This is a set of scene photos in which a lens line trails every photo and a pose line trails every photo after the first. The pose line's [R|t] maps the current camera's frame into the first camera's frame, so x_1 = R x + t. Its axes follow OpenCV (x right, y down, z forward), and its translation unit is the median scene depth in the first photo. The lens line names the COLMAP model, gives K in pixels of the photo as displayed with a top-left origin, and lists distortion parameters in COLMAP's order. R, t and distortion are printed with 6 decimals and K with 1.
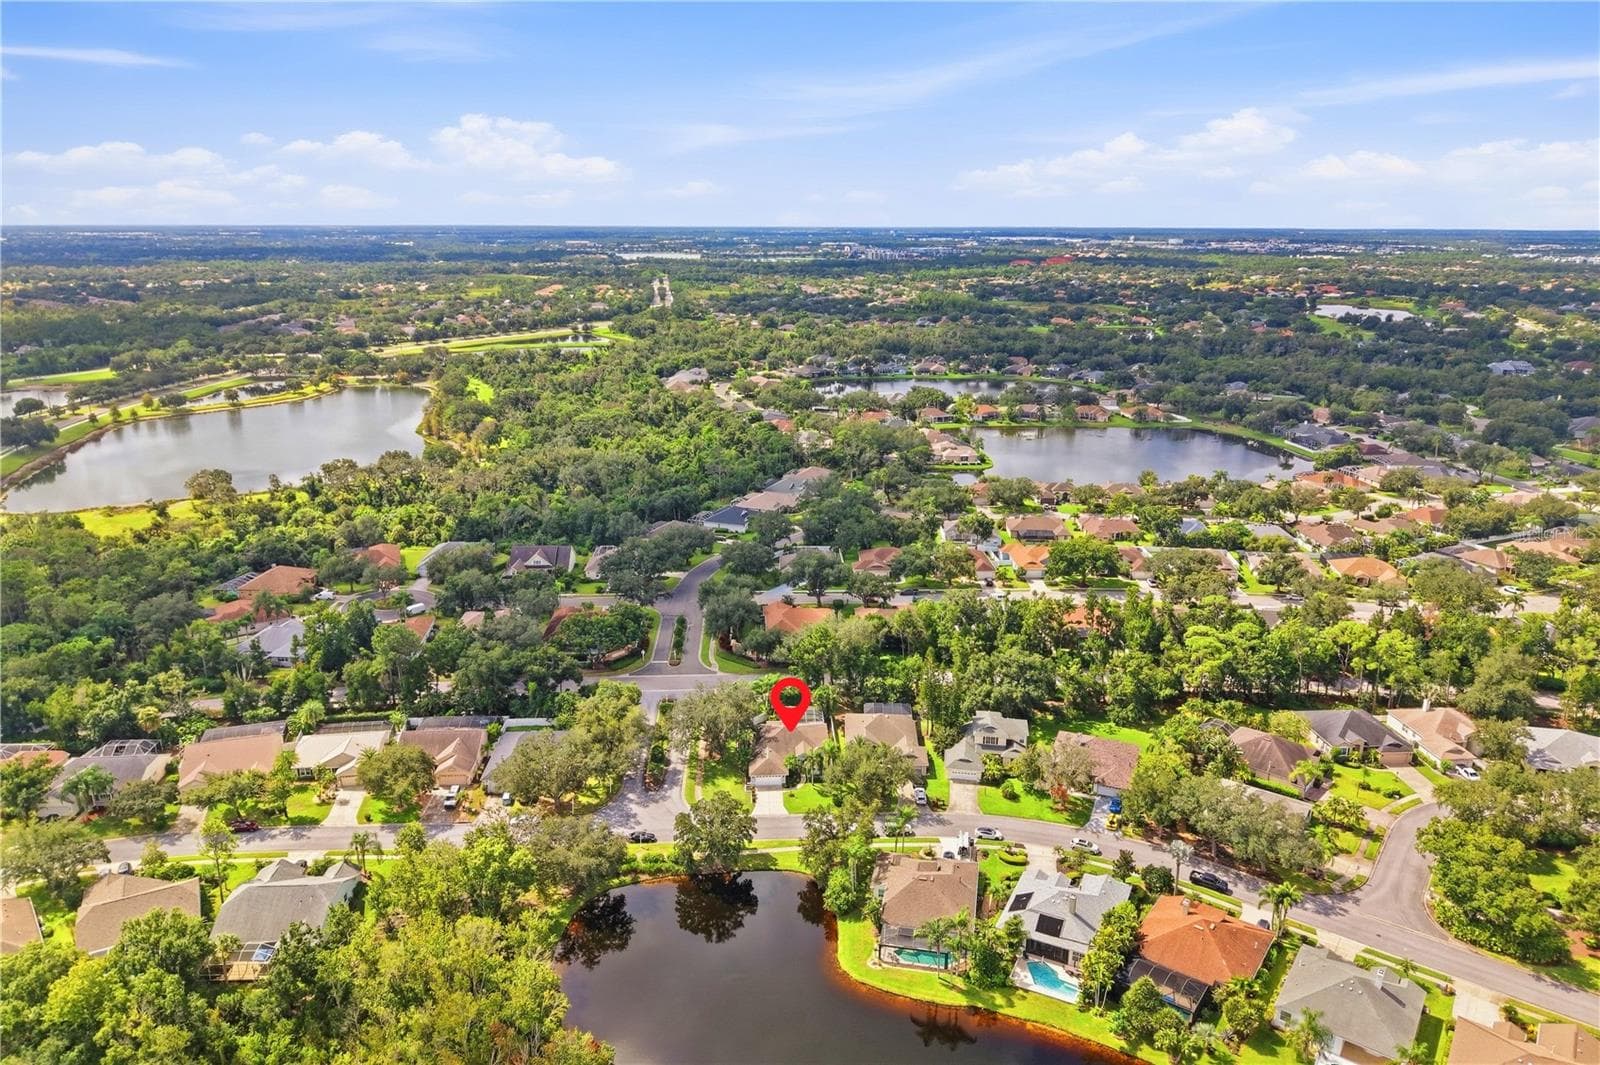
lens RADIAL K [[1057.2, 0, 803.2], [0, 1057.2, 539.9], [0, 0, 1]] dist [0.030598, -0.030185]
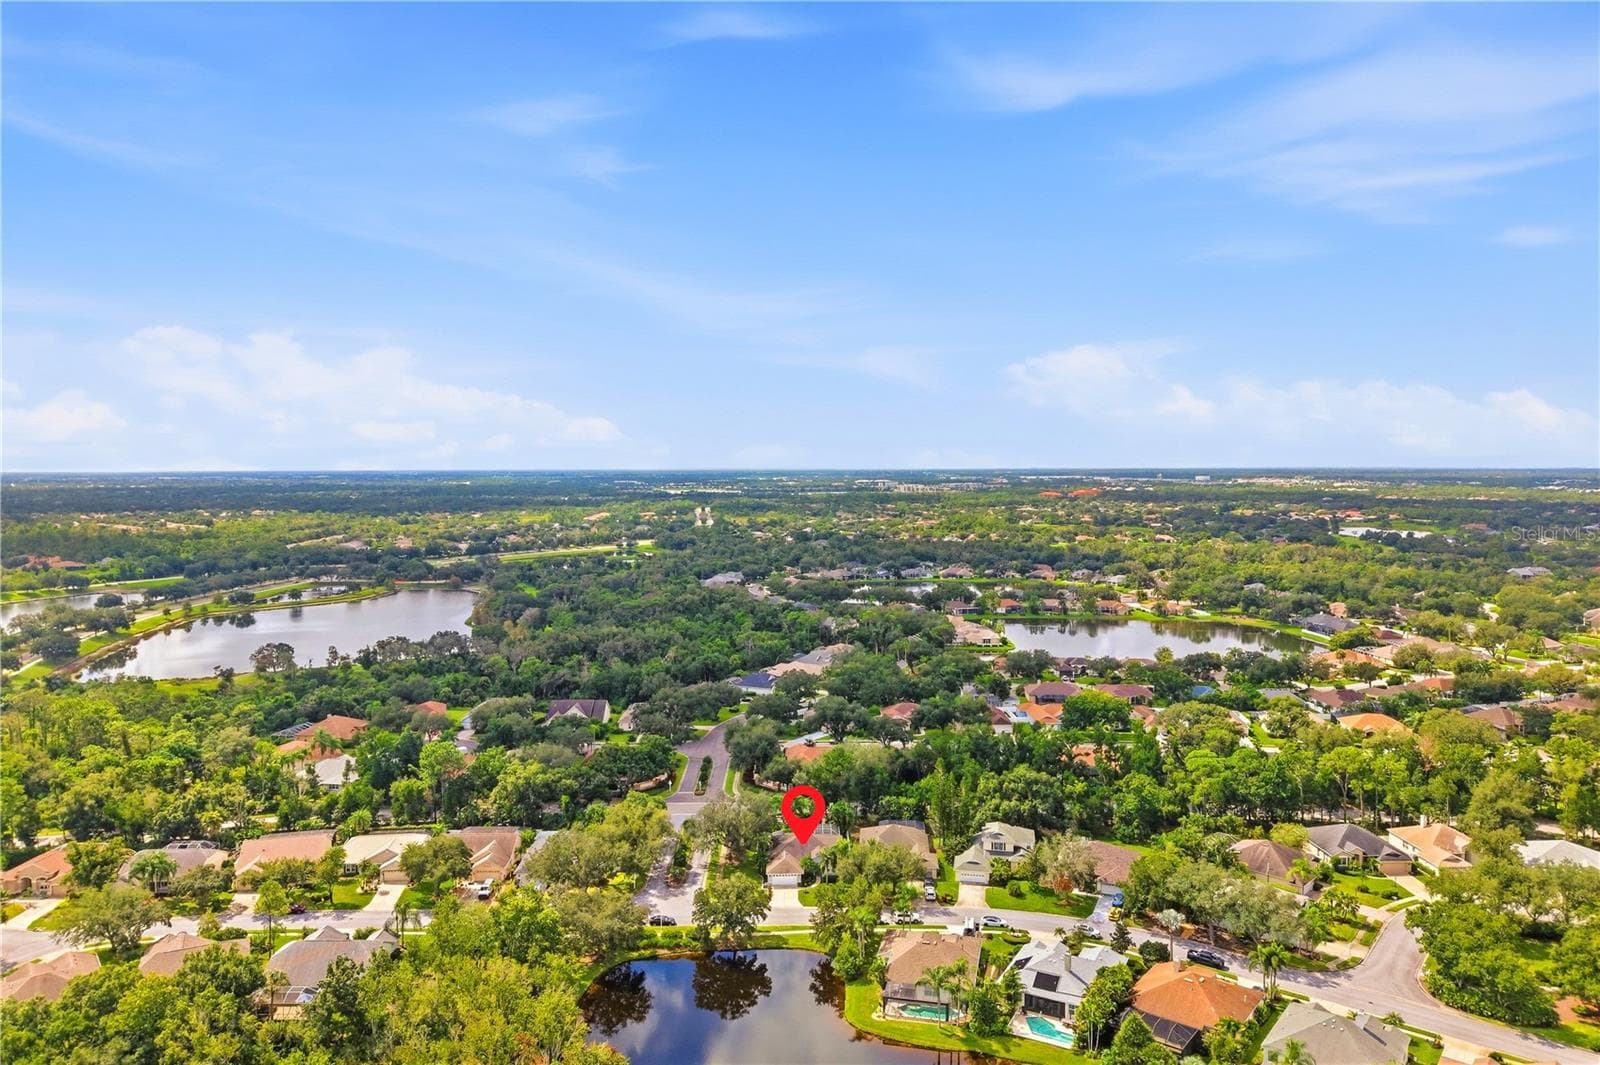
lens RADIAL K [[1057.2, 0, 803.2], [0, 1057.2, 539.9], [0, 0, 1]] dist [0.030598, -0.030185]
pose [[0.999372, -0.002224, -0.035356, 0.020520], [-0.005547, 0.975889, -0.218198, 0.112594], [0.034989, 0.218258, 0.975264, -0.083813]]
